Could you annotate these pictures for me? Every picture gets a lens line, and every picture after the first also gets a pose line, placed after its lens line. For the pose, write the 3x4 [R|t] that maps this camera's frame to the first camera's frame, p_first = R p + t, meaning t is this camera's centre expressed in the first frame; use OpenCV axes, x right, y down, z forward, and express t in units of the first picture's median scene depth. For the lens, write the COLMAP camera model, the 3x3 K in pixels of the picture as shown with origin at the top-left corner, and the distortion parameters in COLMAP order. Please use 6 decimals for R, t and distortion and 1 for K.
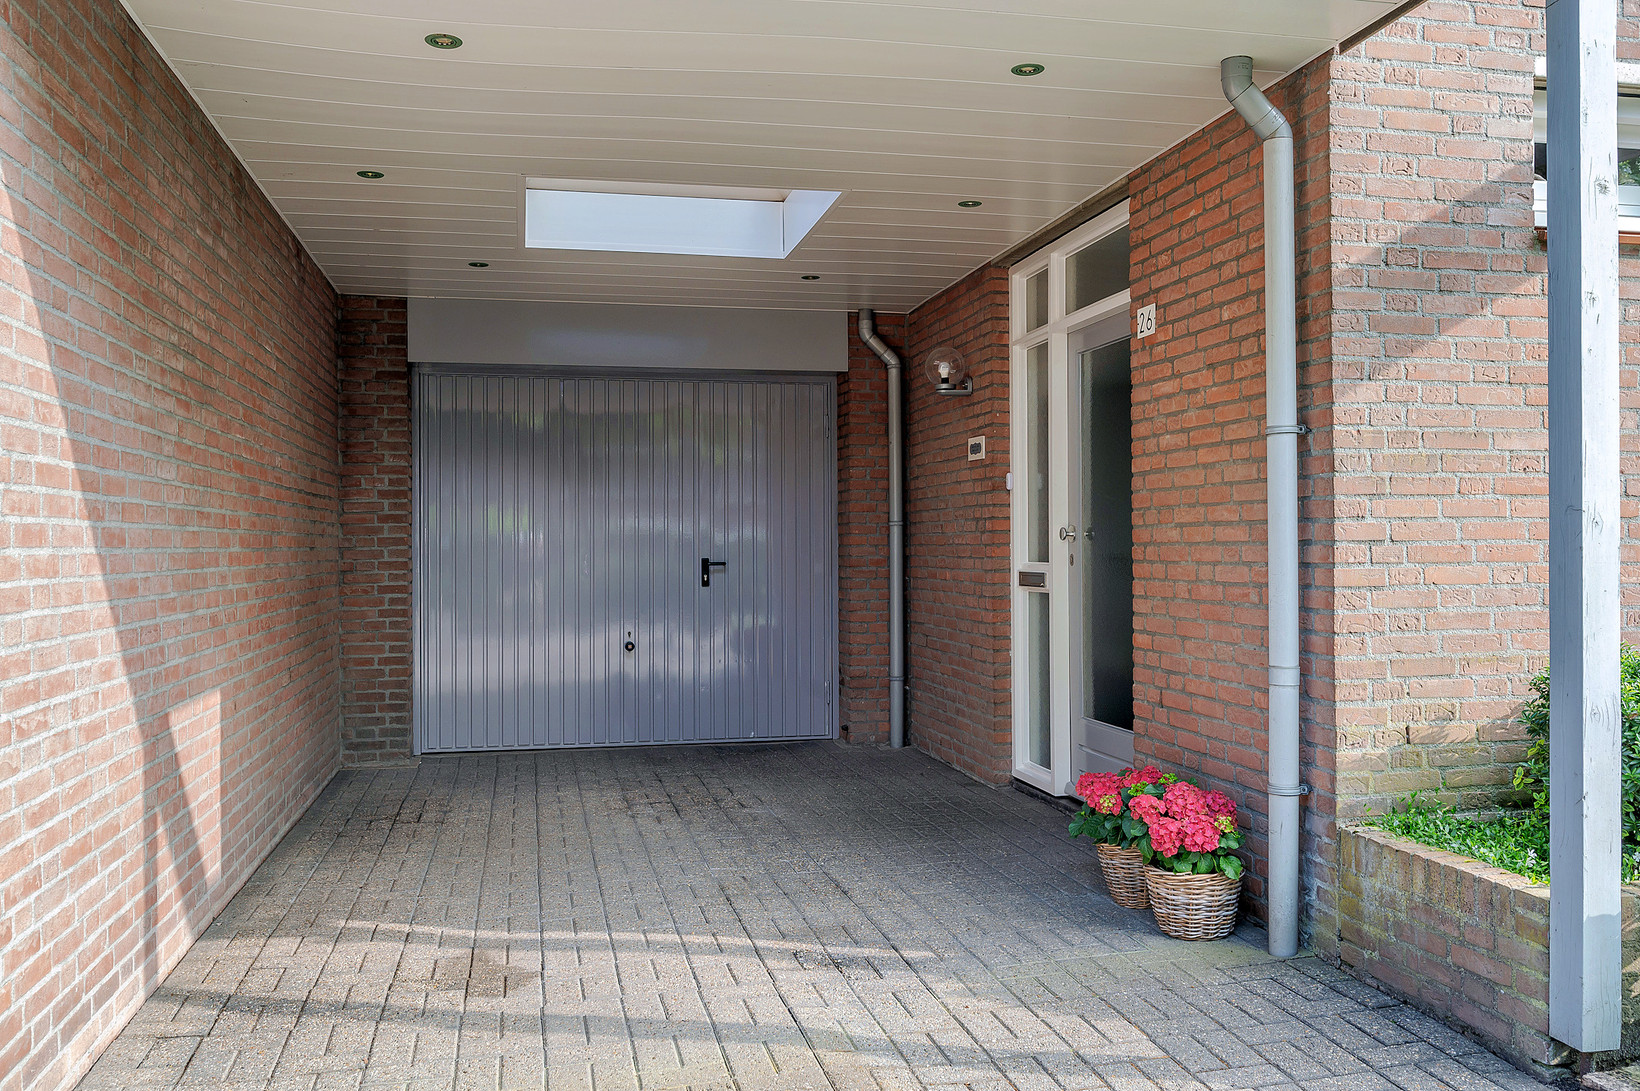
lens RADIAL K [[1291.0, 0, 822.0], [0, 1291.0, 531.1], [0, 0, 1]] dist [-0.008102, -0.001943]
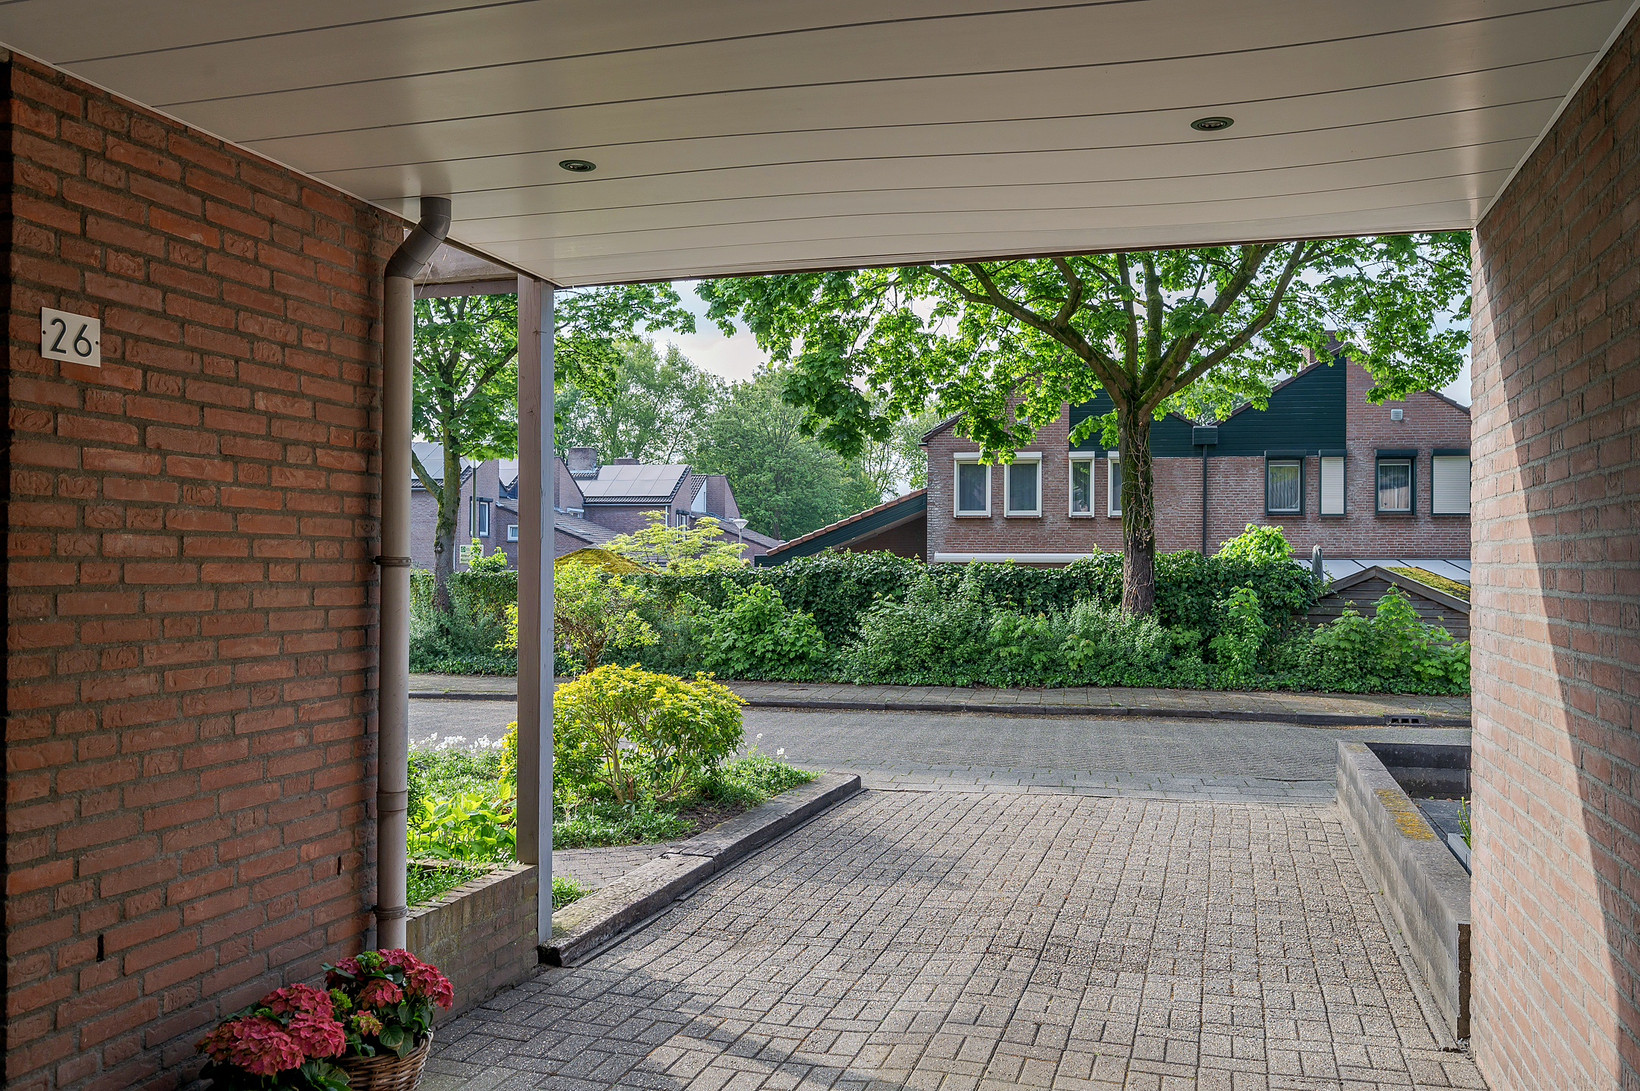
lens RADIAL K [[1376.1, 0, 824.1], [0, 1376.1, 558.6], [0, 0, 1]] dist [-0.015411, -0.008051]
pose [[-0.872986, 0.003556, 0.487732, -0.417225], [-0.002660, 0.999924, -0.012052, -0.059646], [-0.487738, -0.011818, -0.872910, 1.569392]]
